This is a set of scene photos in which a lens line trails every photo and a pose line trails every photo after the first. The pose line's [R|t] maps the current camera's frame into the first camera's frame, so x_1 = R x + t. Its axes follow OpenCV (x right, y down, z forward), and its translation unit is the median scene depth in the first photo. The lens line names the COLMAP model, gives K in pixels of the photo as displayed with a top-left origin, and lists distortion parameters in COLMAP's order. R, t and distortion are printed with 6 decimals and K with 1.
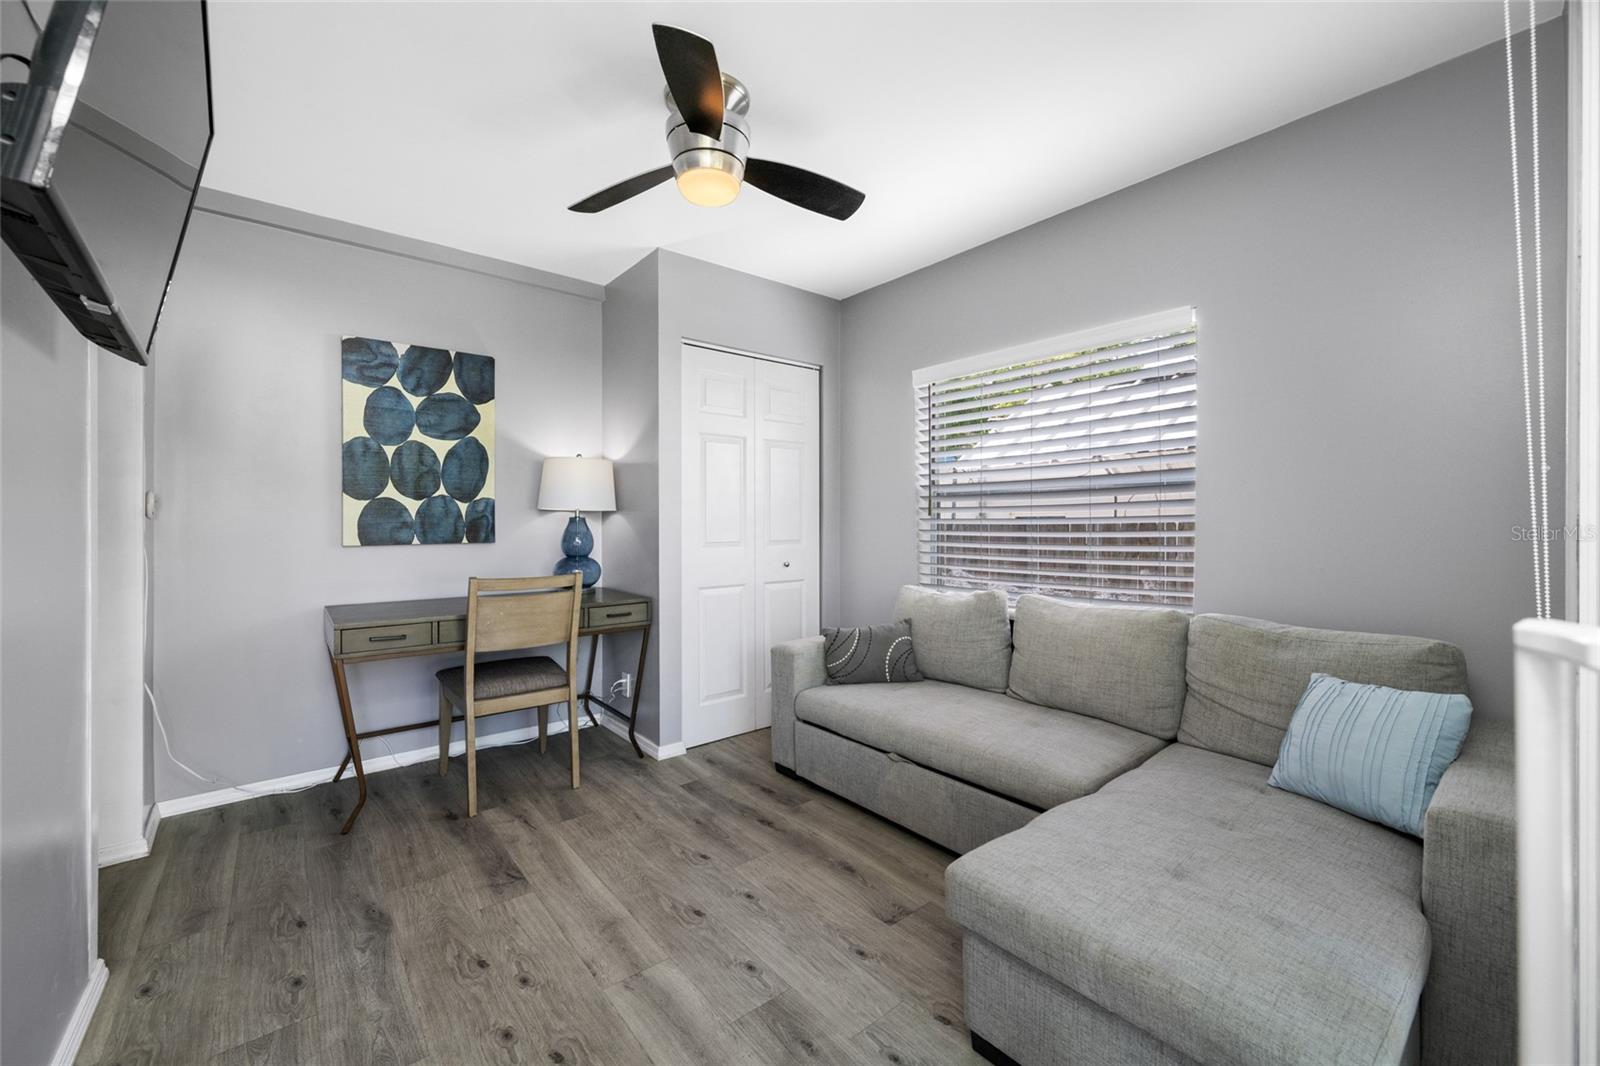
lens RADIAL K [[640.2, 0, 799.2], [0, 640.2, 530.6], [0, 0, 1]] dist [0.001066, -0.000079]
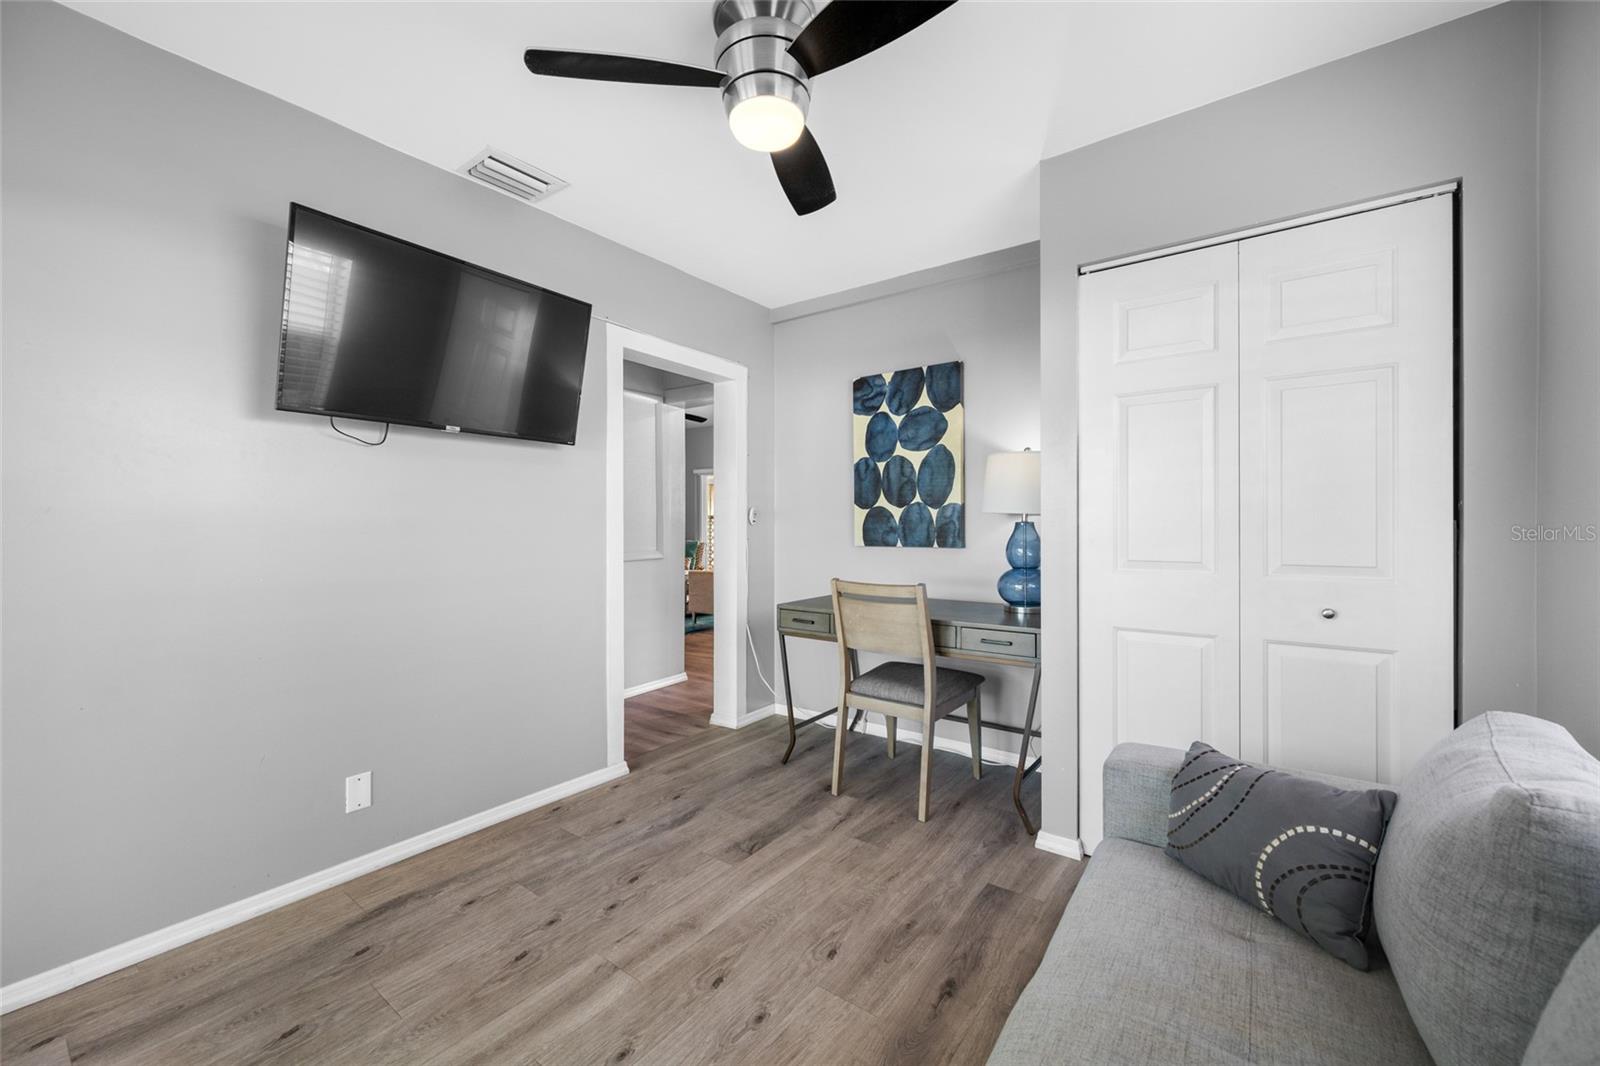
lens RADIAL K [[626.5, 0, 792.4], [0, 626.5, 526.9], [0, 0, 1]] dist [0.000036, -0.000064]
pose [[0.238510, 0.006216, -0.971120, 0.451807], [-0.011597, 0.999926, 0.003552, -0.016250], [0.971071, 0.010415, 0.238565, 0.582798]]
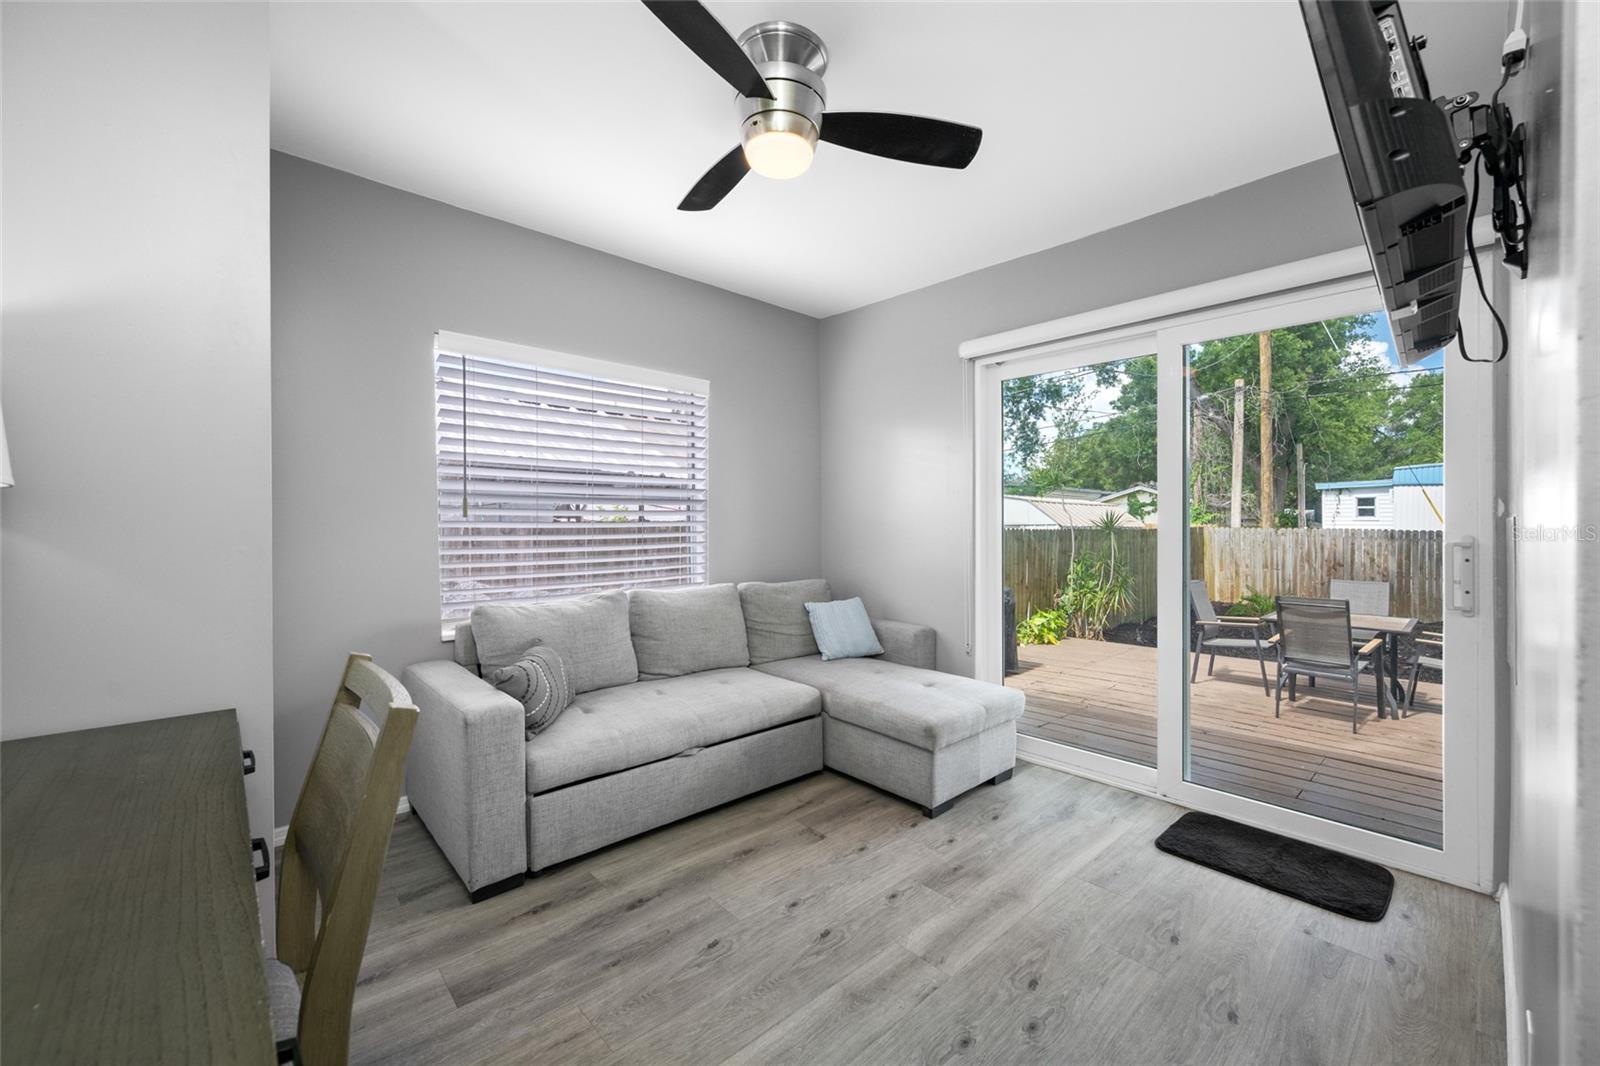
lens RADIAL K [[640.2, 0, 799.2], [0, 640.2, 530.6], [0, 0, 1]] dist [0.001066, -0.000079]
pose [[-0.064245, -0.010239, 0.997882, -0.728473], [0.007777, 0.999912, 0.010761, -0.014045], [-0.997904, 0.008452, -0.064160, 0.718637]]
